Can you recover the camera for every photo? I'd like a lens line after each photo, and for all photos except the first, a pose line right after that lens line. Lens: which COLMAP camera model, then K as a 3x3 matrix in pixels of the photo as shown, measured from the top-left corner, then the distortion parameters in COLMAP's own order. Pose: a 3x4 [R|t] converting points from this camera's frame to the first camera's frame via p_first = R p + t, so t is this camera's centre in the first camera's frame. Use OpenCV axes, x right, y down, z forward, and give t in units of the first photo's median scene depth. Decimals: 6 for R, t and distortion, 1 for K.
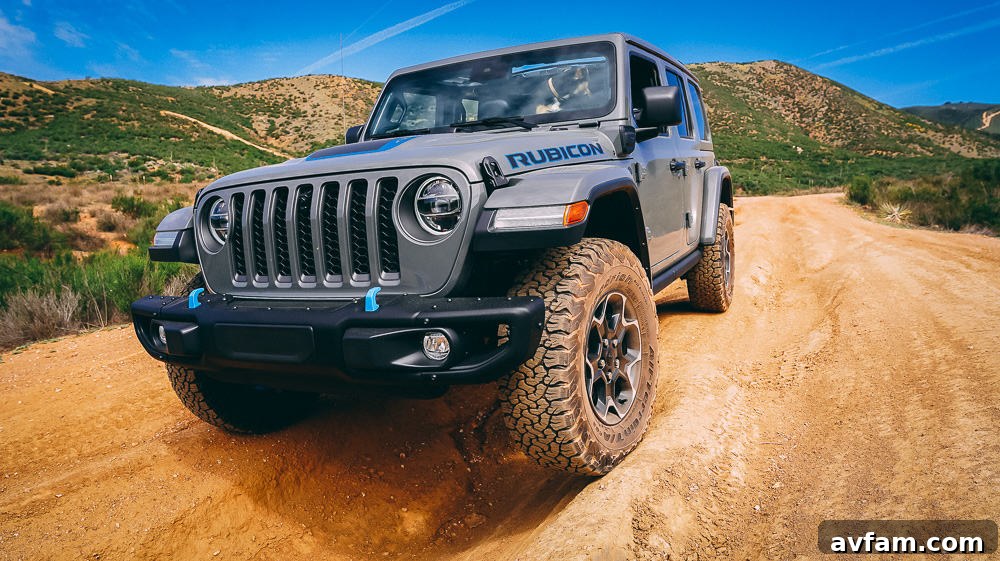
lens RADIAL K [[682.2, 0, 500.2], [0, 682.2, 264.6], [0, 0, 1]] dist [-0.167143, 0.116214]
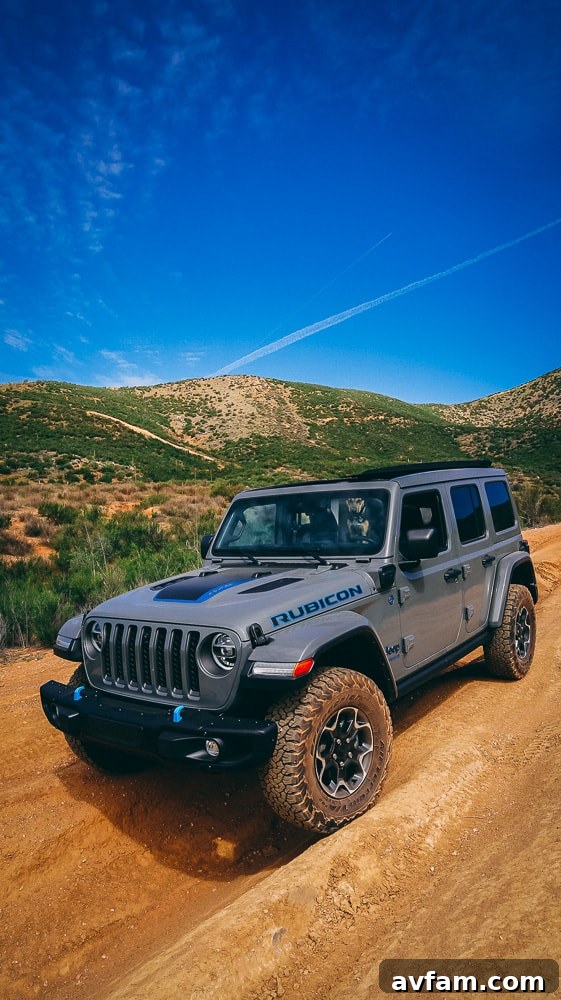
lens RADIAL K [[677.4, 0, 286.4], [0, 677.4, 483.8], [0, 0, 1]] dist [-0.164565, 0.106212]
pose [[0.983881, 0.002018, -0.178812, 0.284440], [-0.022786, 0.993200, -0.114168, -0.260187], [0.177365, 0.116402, 0.977237, -0.465010]]
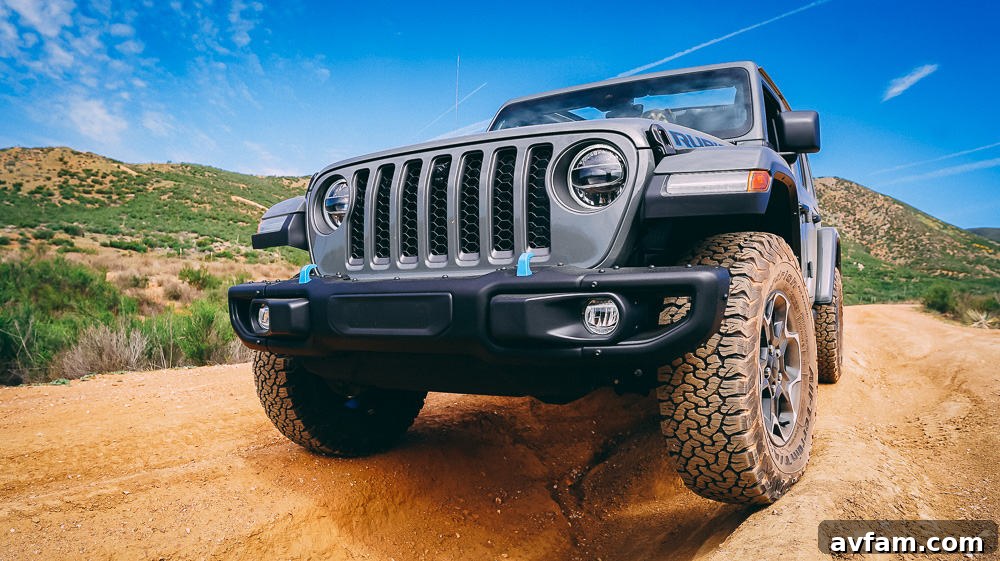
lens RADIAL K [[682.7, 0, 505.4], [0, 682.7, 263.7], [0, 0, 1]] dist [-0.165844, 0.112383]
pose [[0.995719, 0.053582, -0.075324, -0.119140], [-0.064290, 0.986925, -0.147806, 0.146238], [0.066419, 0.152016, 0.986144, 0.111233]]
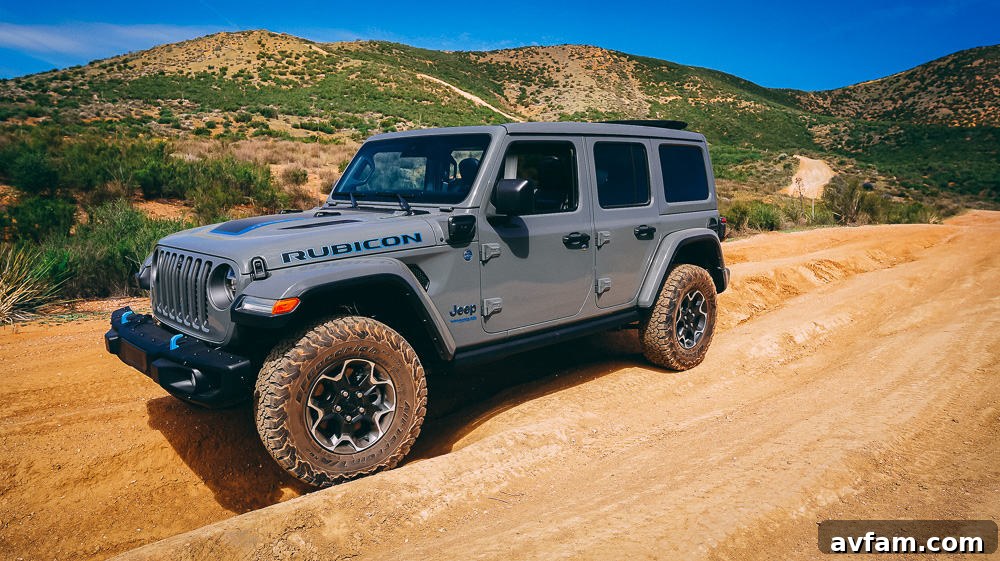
lens RADIAL K [[700.8, 0, 501.0], [0, 700.8, 269.5], [0, 0, 1]] dist [-0.163728, 0.127058]
pose [[0.938751, 0.119230, -0.323313, 0.823065], [-0.107618, 0.992745, 0.053628, -0.229255], [0.327361, -0.015549, 0.944771, -0.197549]]
